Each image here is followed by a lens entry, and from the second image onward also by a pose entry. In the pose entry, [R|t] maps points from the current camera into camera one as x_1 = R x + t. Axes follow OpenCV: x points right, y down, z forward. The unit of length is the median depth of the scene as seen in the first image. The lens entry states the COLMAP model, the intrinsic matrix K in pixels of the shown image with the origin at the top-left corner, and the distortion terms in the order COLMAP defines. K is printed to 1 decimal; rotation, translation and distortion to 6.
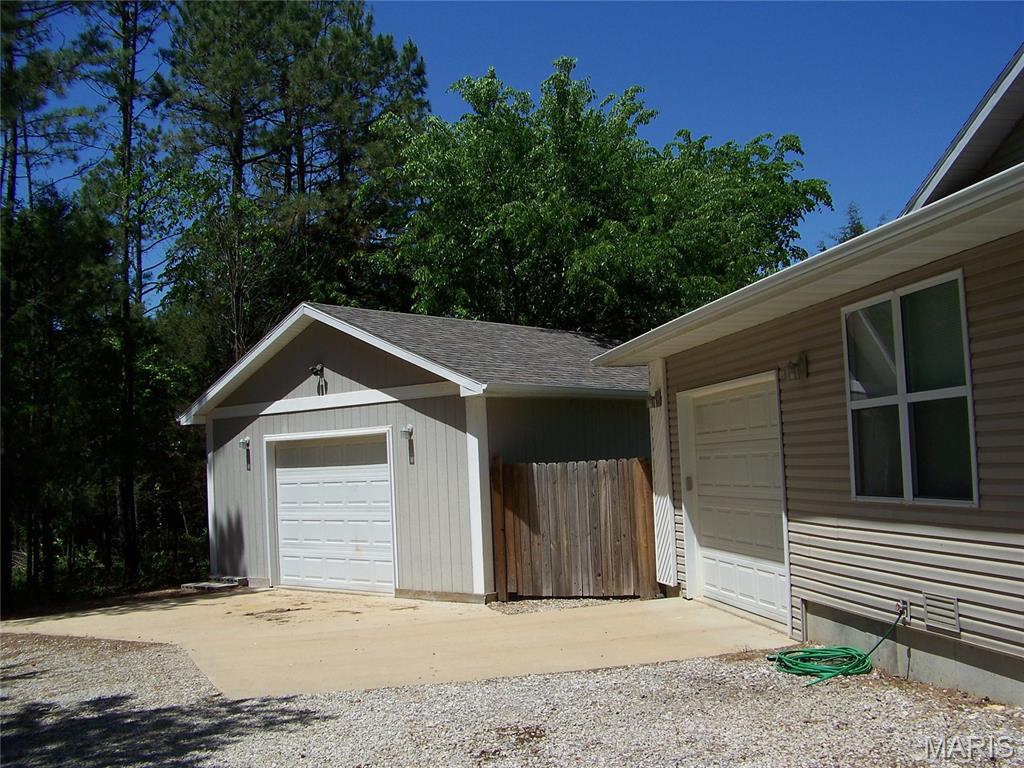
lens RADIAL K [[1082.9, 0, 509.3], [0, 1082.9, 383.4], [0, 0, 1]] dist [-0.123328, 0.000000]
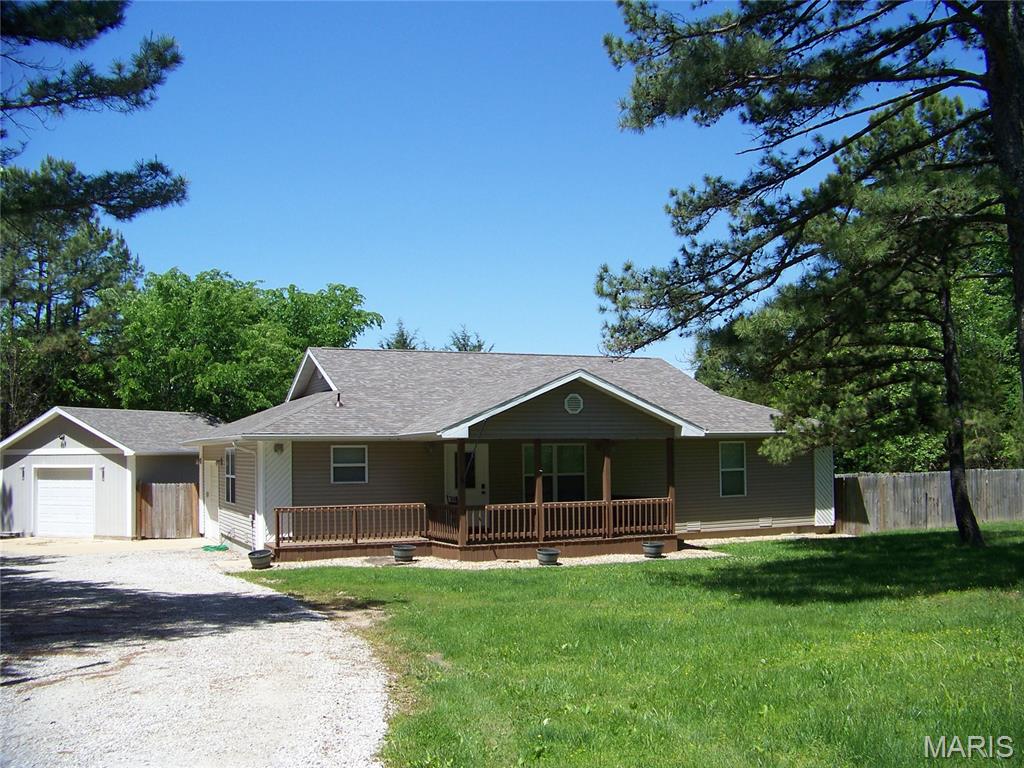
lens RADIAL K [[1082.9, 0, 523.8], [0, 1082.9, 358.5], [0, 0, 1]] dist [-0.123328, 0.000000]
pose [[0.964486, 0.050669, 0.259227, 0.180132], [-0.045268, 0.998616, -0.026764, -0.171445], [-0.260224, 0.014078, 0.965446, -1.457860]]
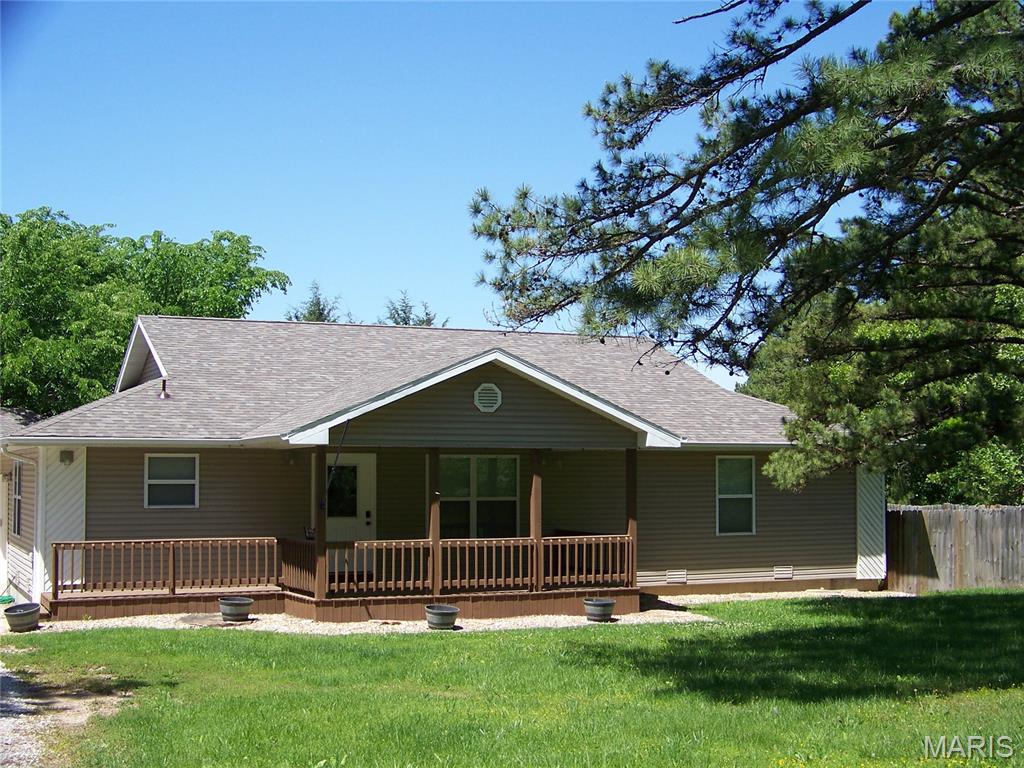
lens RADIAL K [[1466.1, 0, 512.8], [0, 1466.1, 383.3], [0, 0, 1]] dist [-0.087304, 0.000000]
pose [[0.969313, 0.054570, 0.239698, 0.296714], [-0.056789, 0.998383, 0.002352, -0.171013], [-0.239182, -0.015892, 0.970845, -1.411469]]
